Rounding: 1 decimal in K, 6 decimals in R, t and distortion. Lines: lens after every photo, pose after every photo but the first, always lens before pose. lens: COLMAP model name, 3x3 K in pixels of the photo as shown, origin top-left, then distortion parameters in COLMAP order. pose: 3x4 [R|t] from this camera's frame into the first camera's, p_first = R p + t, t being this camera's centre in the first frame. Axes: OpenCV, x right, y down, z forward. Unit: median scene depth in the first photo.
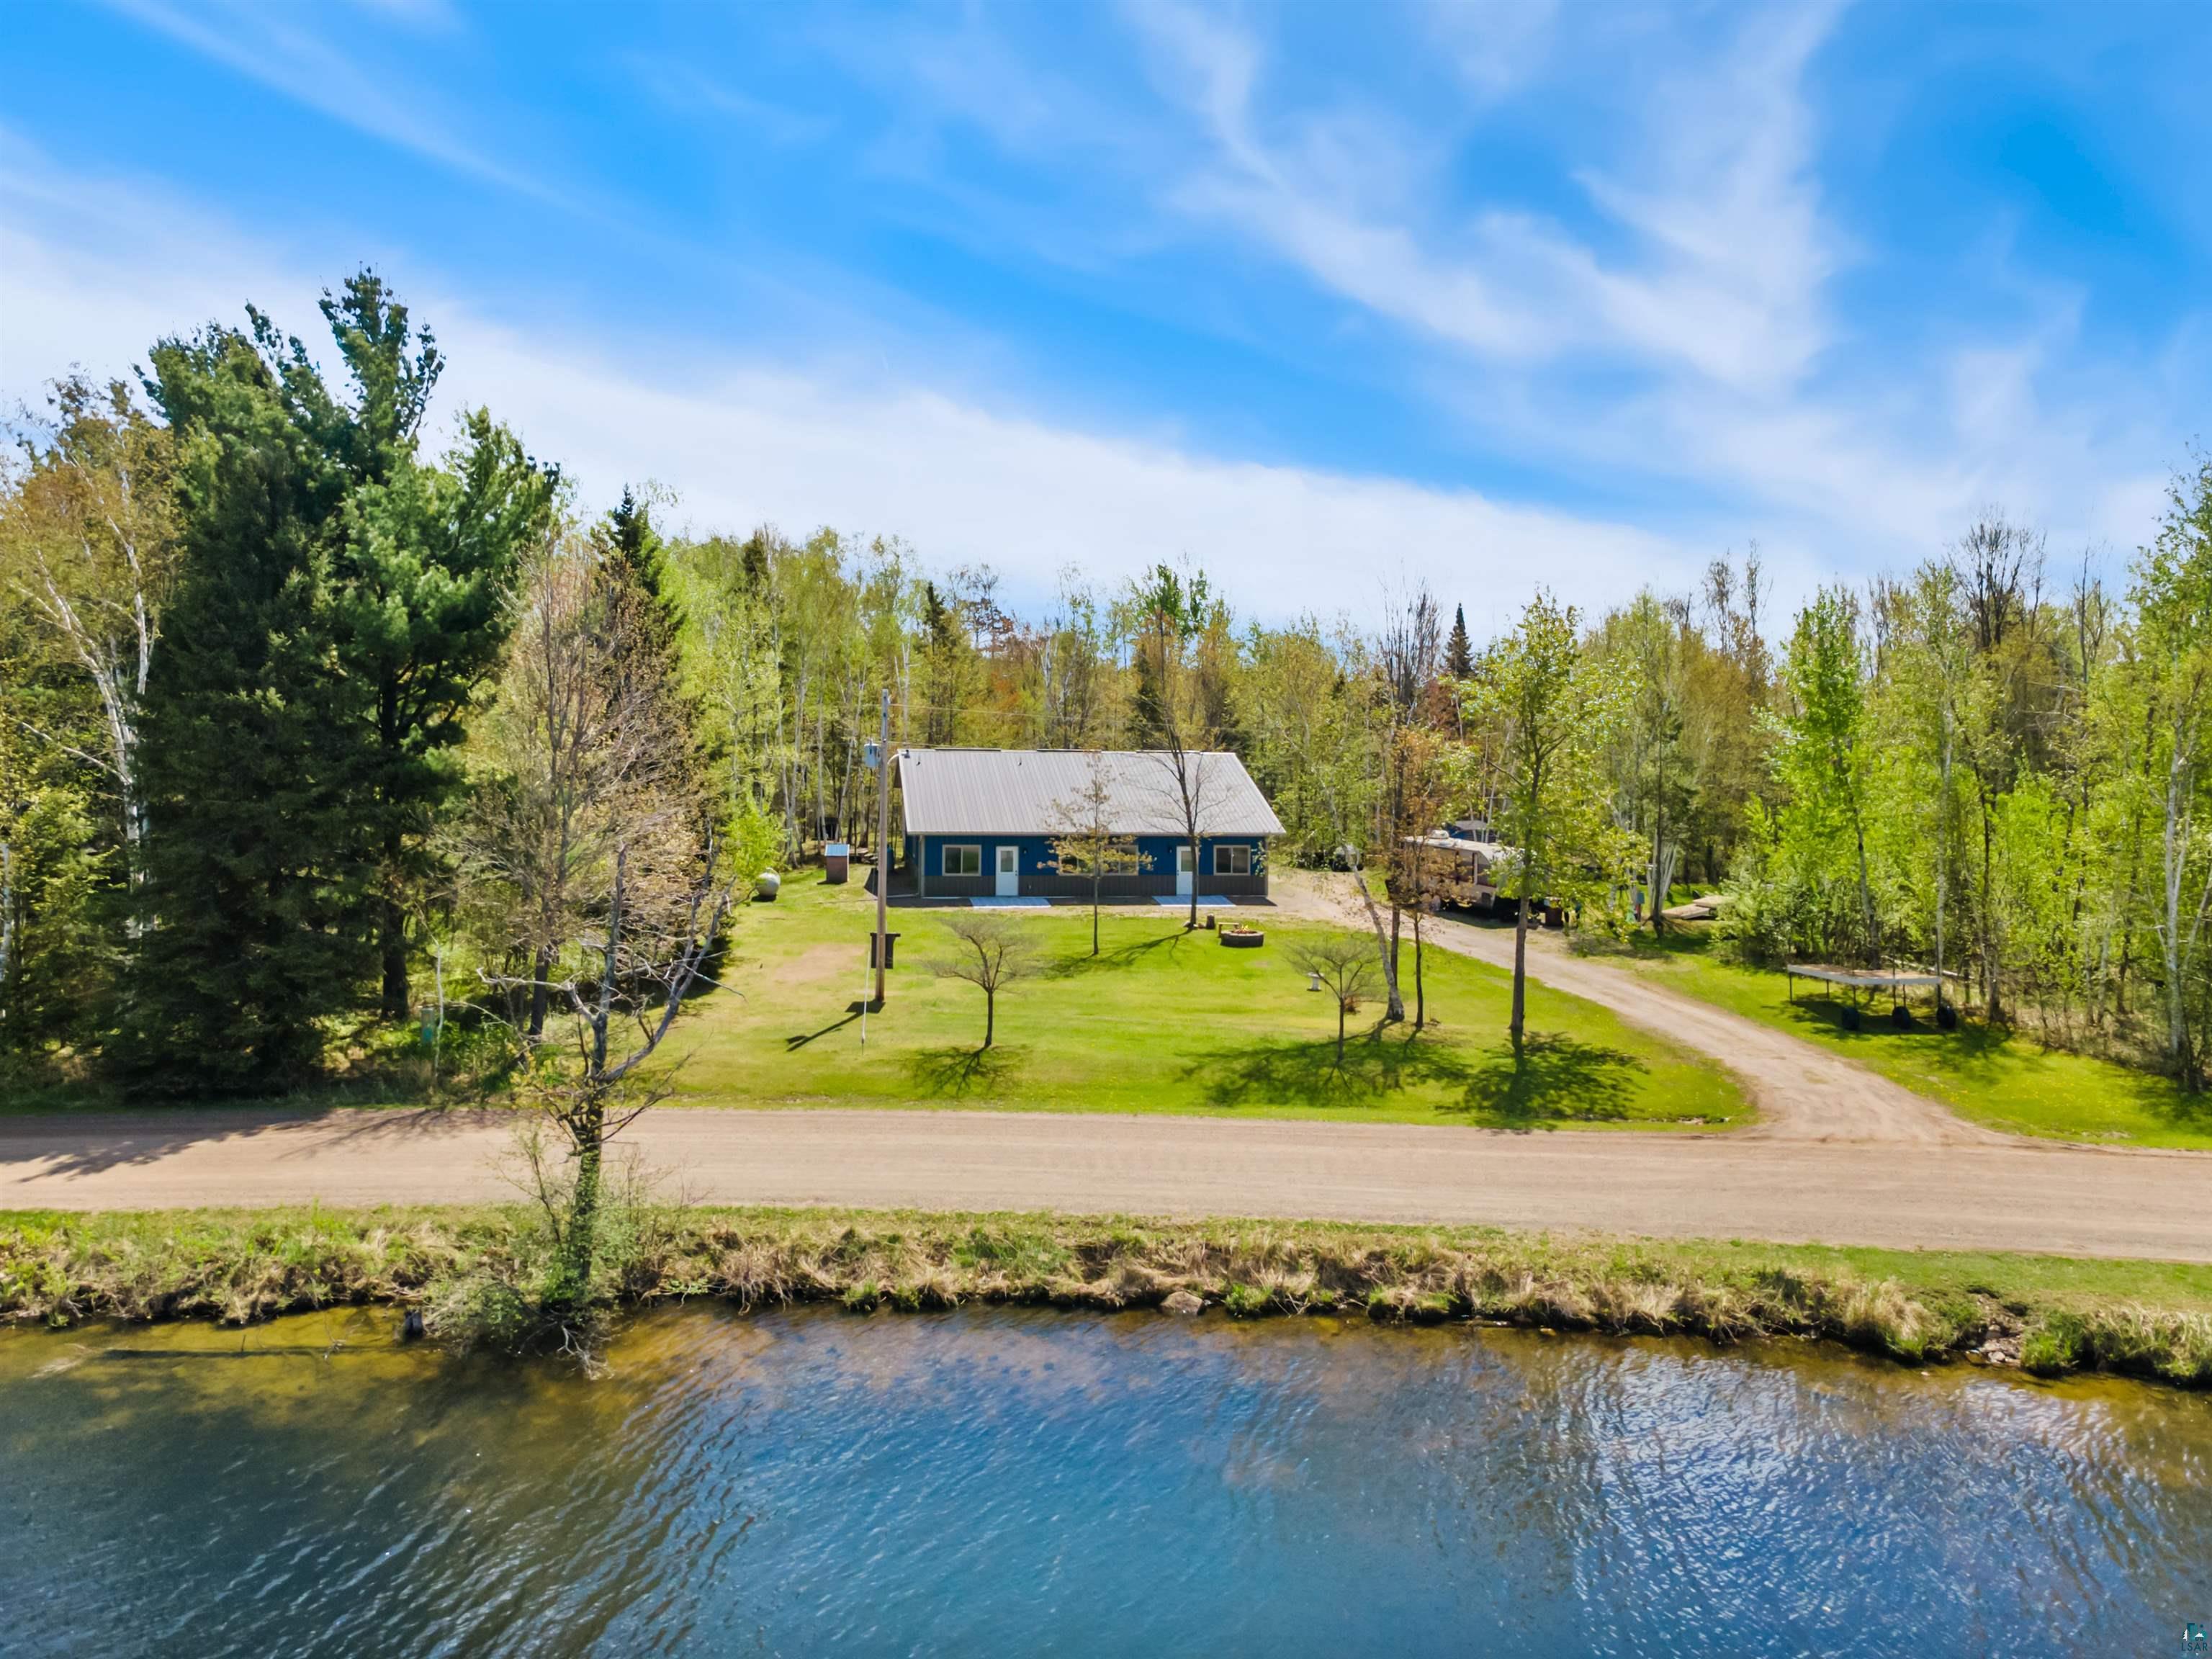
lens RADIAL K [[1596.4, 0, 1106.0], [0, 1596.4, 829.5], [0, 0, 1]] dist [0.020281, 0.029845]
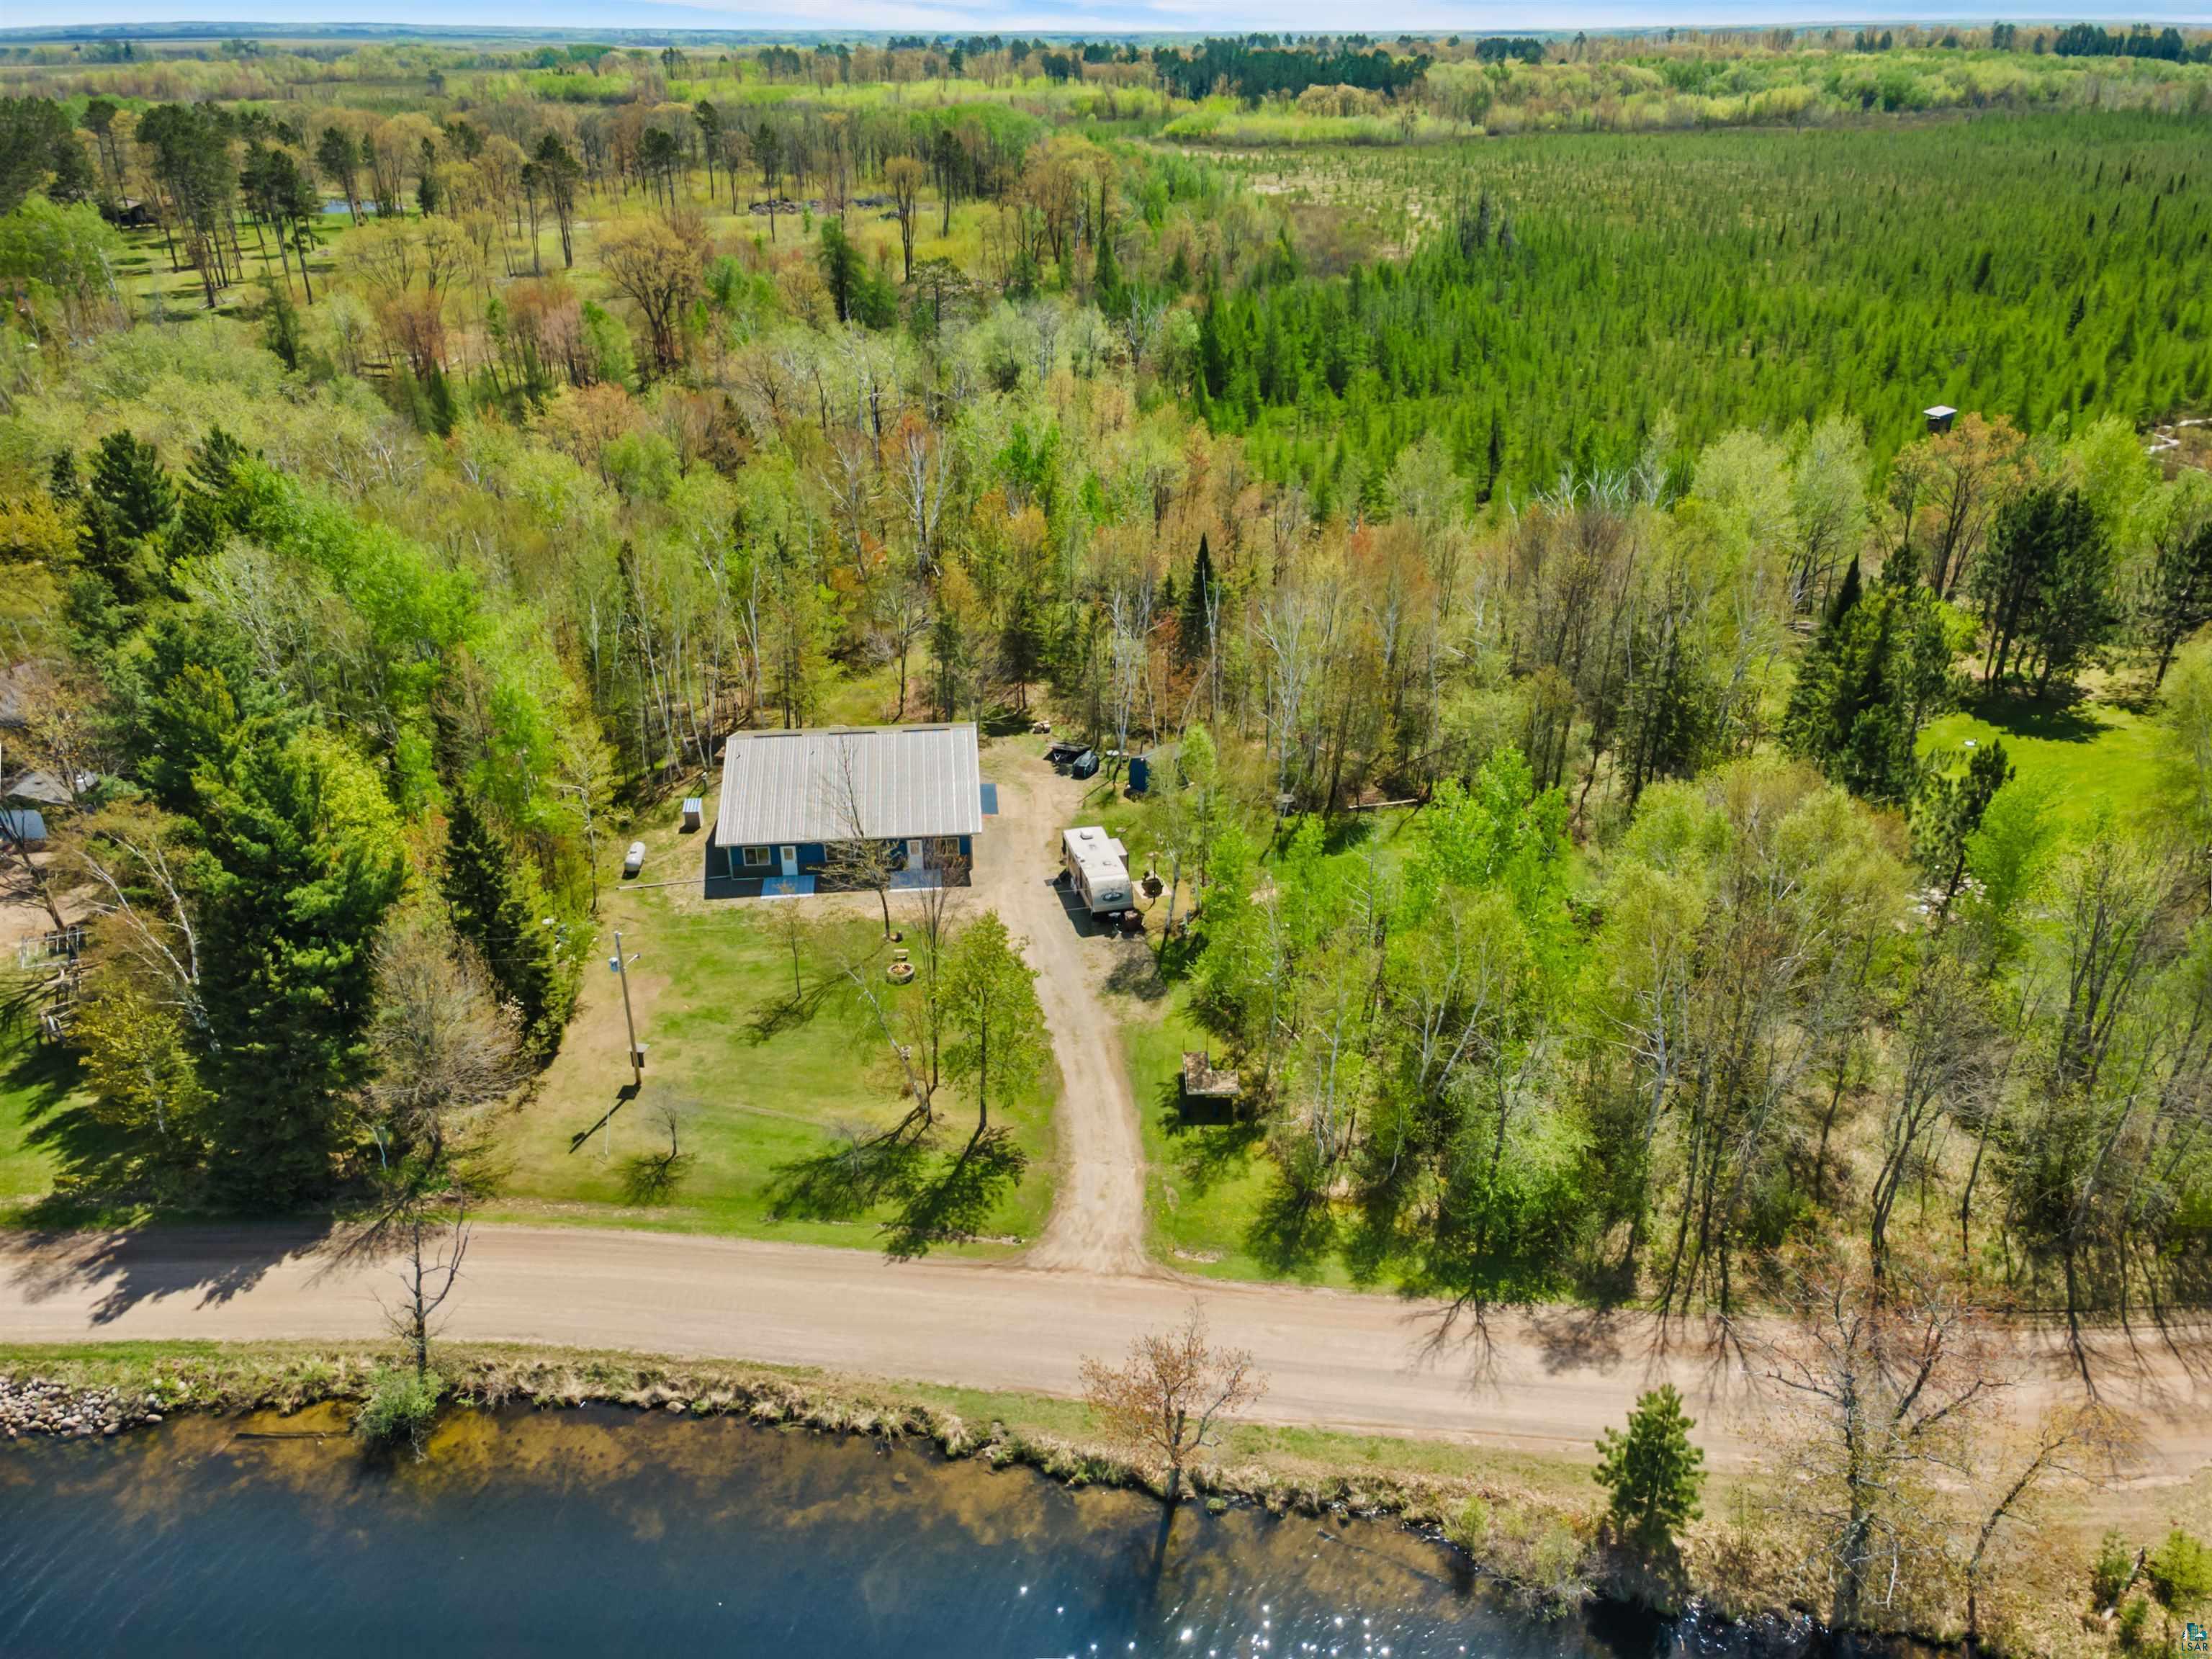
lens RADIAL K [[1532.2, 0, 1124.4], [0, 1532.2, 880.0], [0, 0, 1]] dist [0.003675, 0.037591]
pose [[0.998033, 0.029174, -0.055494, 0.800034], [-0.003515, 0.909787, 0.415061, -1.334864], [0.062597, -0.414049, 0.908099, -0.690827]]
